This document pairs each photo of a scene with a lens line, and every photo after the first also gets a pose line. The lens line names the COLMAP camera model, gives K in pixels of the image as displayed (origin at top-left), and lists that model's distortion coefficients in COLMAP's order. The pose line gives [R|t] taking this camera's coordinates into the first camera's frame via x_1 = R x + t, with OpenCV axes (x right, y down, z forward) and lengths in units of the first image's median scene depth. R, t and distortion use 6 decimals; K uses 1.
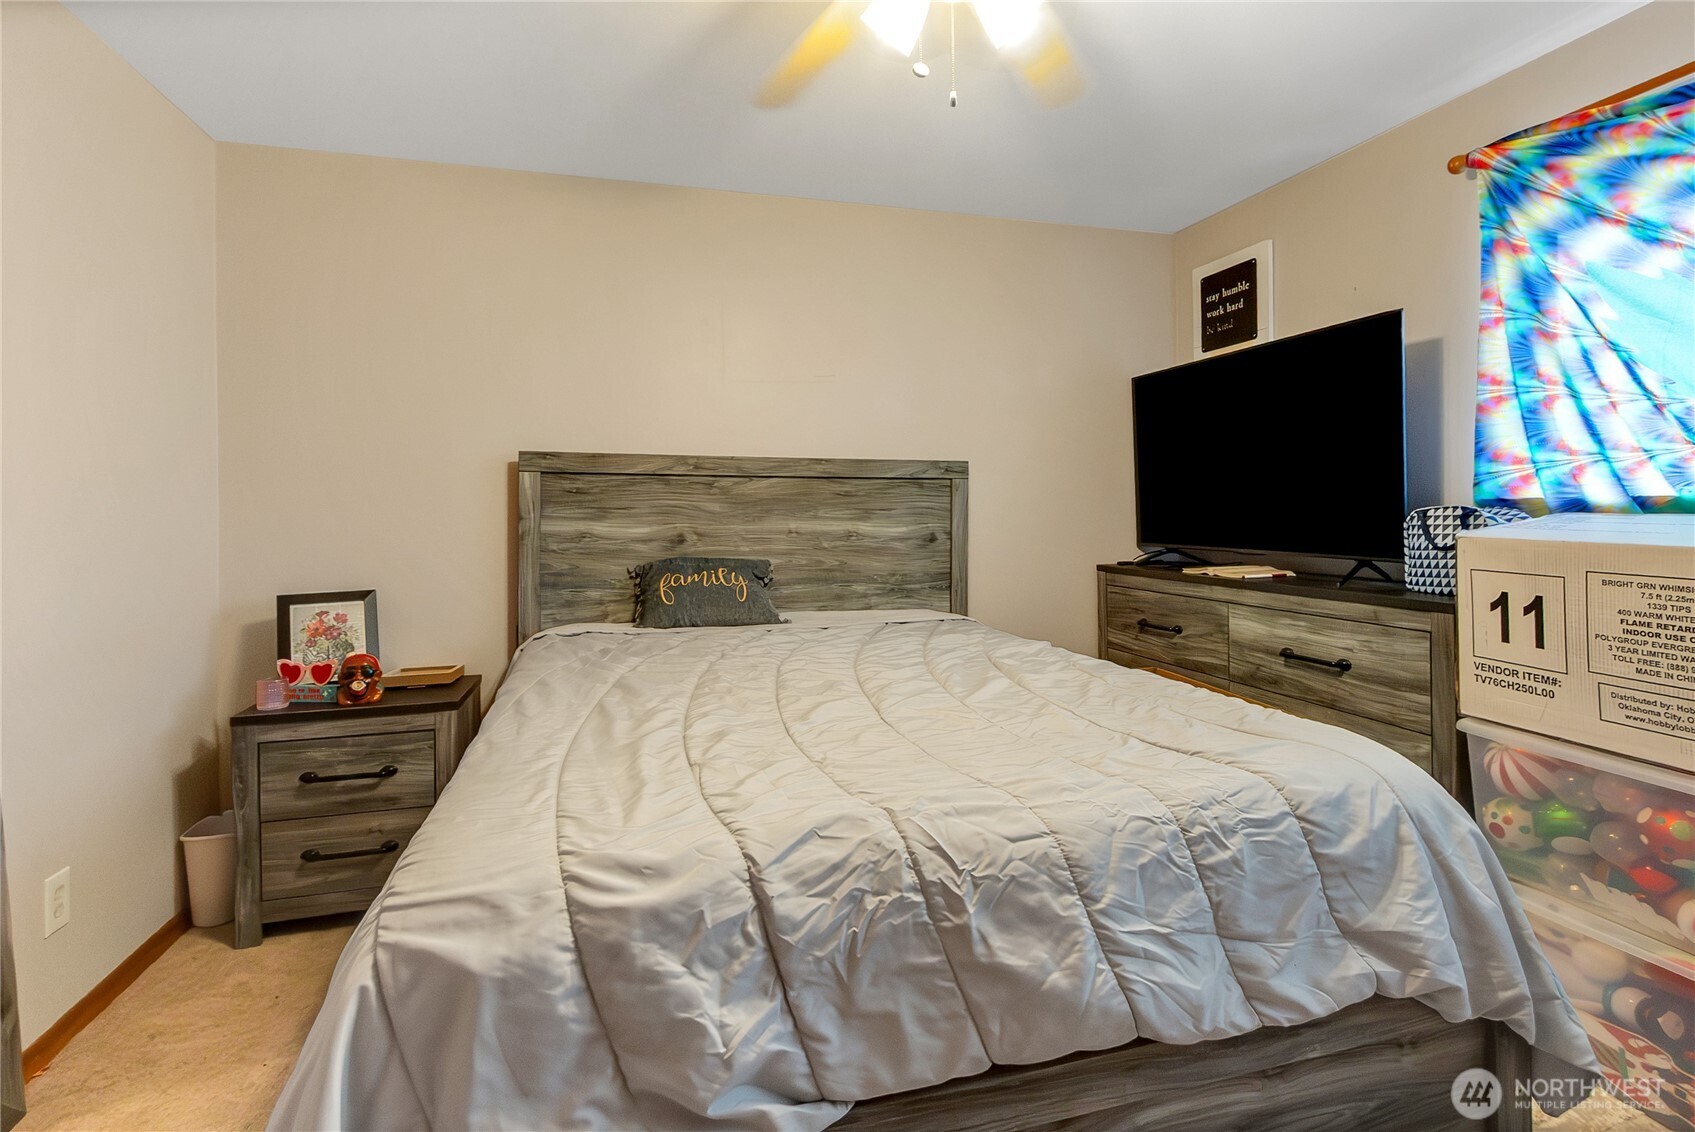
lens RADIAL K [[825.0, 0, 852.5], [0, 825.0, 516.6], [0, 0, 1]] dist [0.001216, -0.000923]
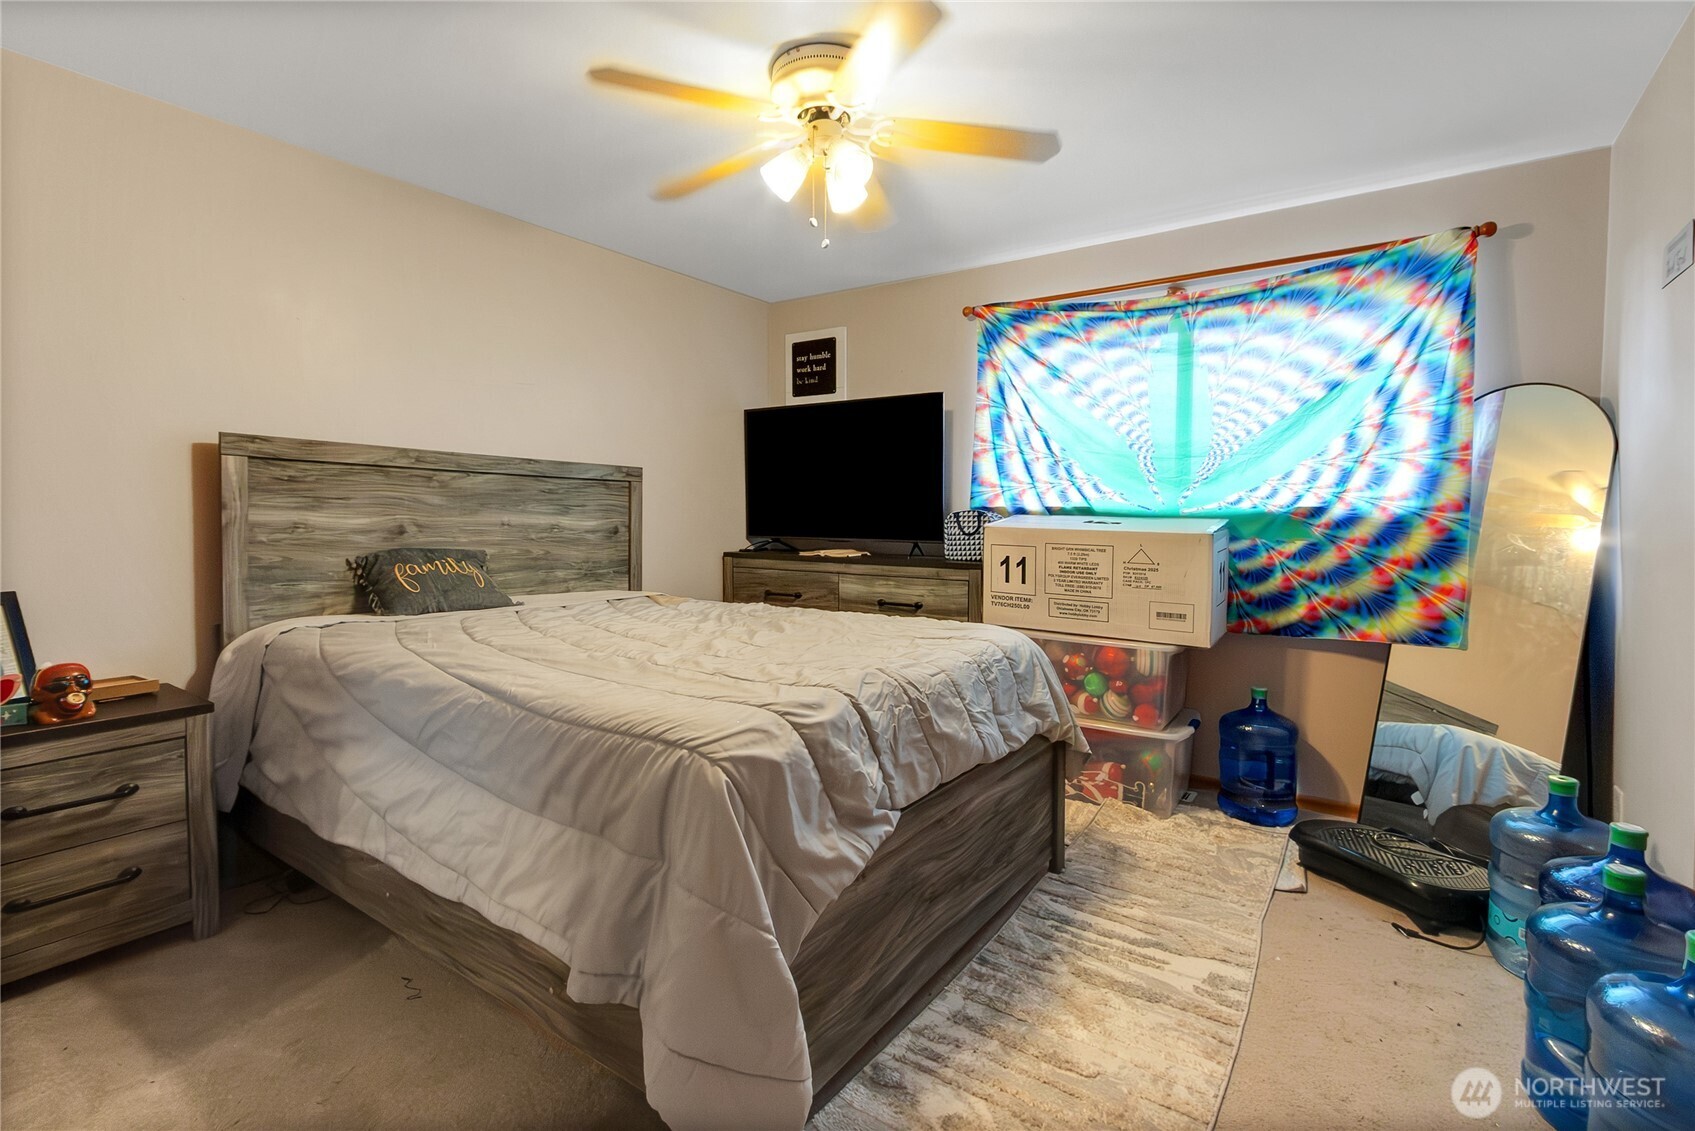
lens RADIAL K [[801.9, 0, 841.6], [0, 801.9, 551.2], [0, 0, 1]] dist [0.001480, 0.000363]
pose [[0.774931, -0.013989, 0.631891, -0.515405], [-0.010095, 0.999354, 0.034504, 0.016762], [-0.631966, -0.033117, 0.774288, -0.138866]]
